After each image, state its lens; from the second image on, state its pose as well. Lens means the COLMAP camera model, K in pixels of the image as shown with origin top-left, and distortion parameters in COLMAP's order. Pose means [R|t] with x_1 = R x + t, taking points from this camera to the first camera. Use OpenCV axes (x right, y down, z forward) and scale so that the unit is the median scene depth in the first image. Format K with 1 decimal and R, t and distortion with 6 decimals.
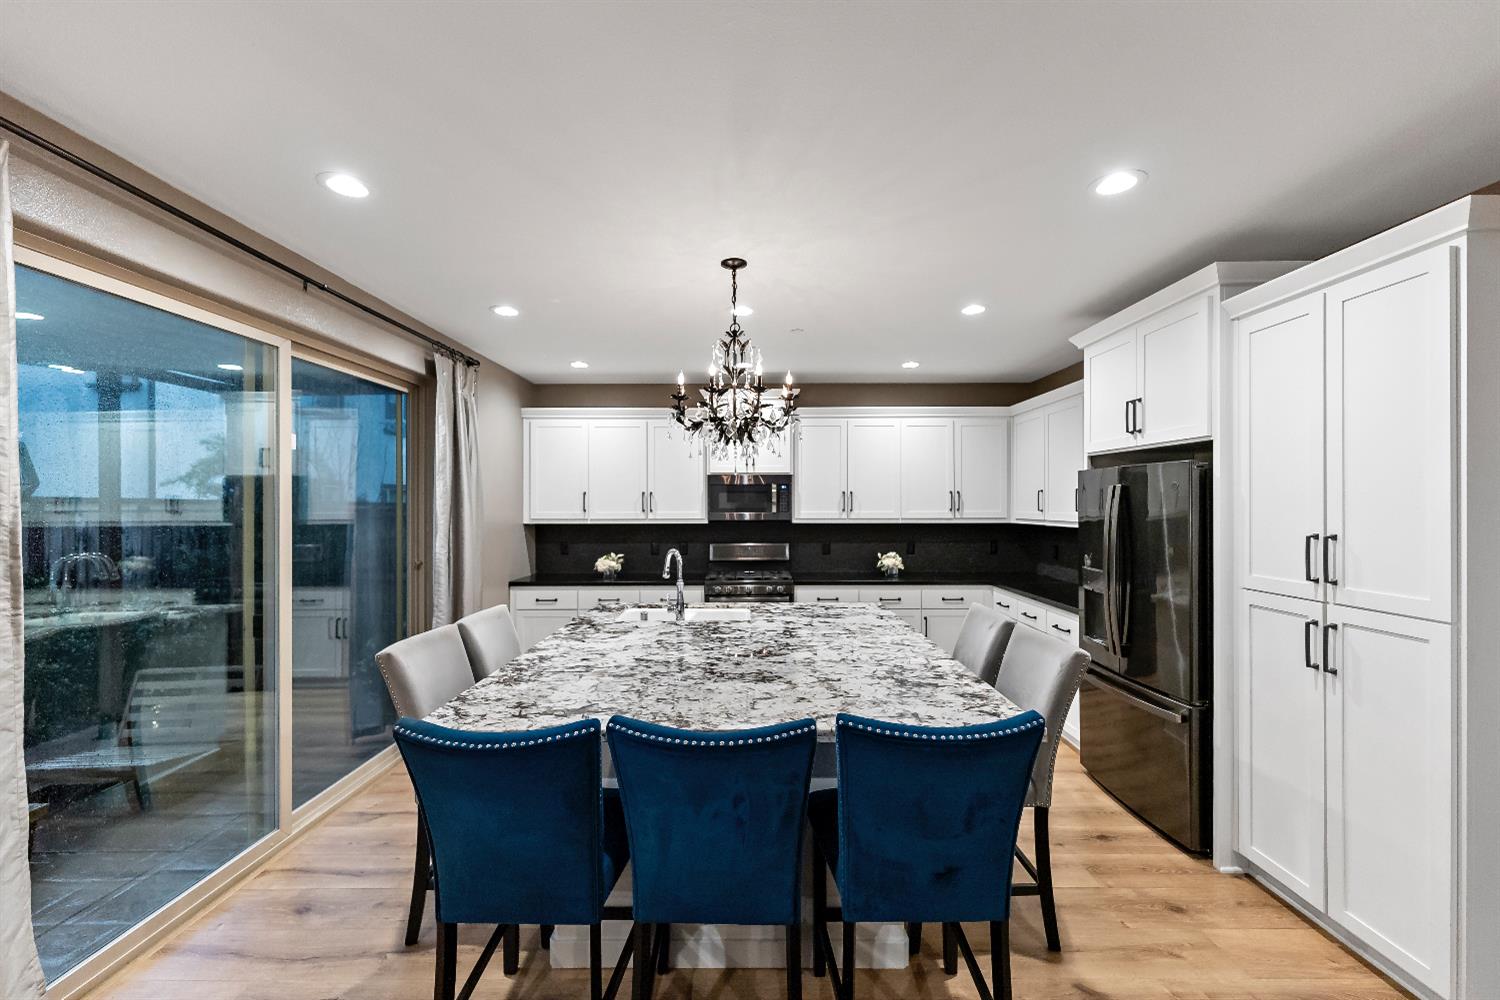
lens RADIAL K [[612.9, 0, 754.3], [0, 612.9, 500.0], [0, 0, 1]] dist [0.007801, 0.000057]
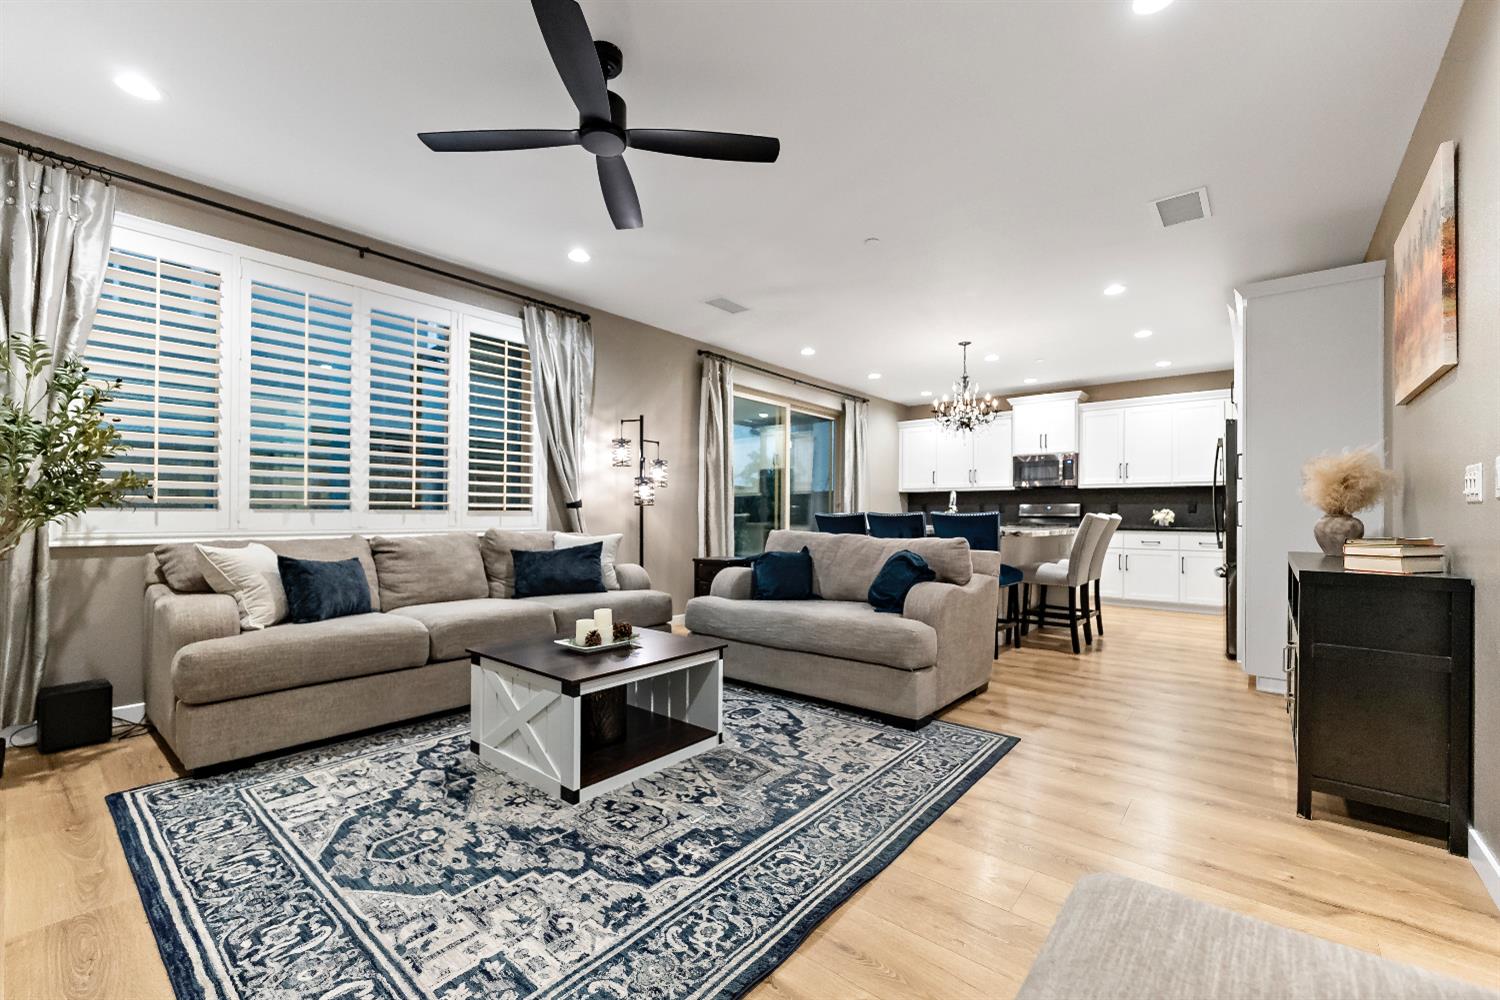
lens RADIAL K [[612.9, 0, 750.2], [0, 612.9, 510.4], [0, 0, 1]] dist [0.007801, 0.000057]
pose [[0.771274, 0.002662, -0.636497, 0.382591], [-0.005011, 0.999986, -0.001889, 0.096415], [0.636483, 0.004647, 0.771277, -0.552886]]
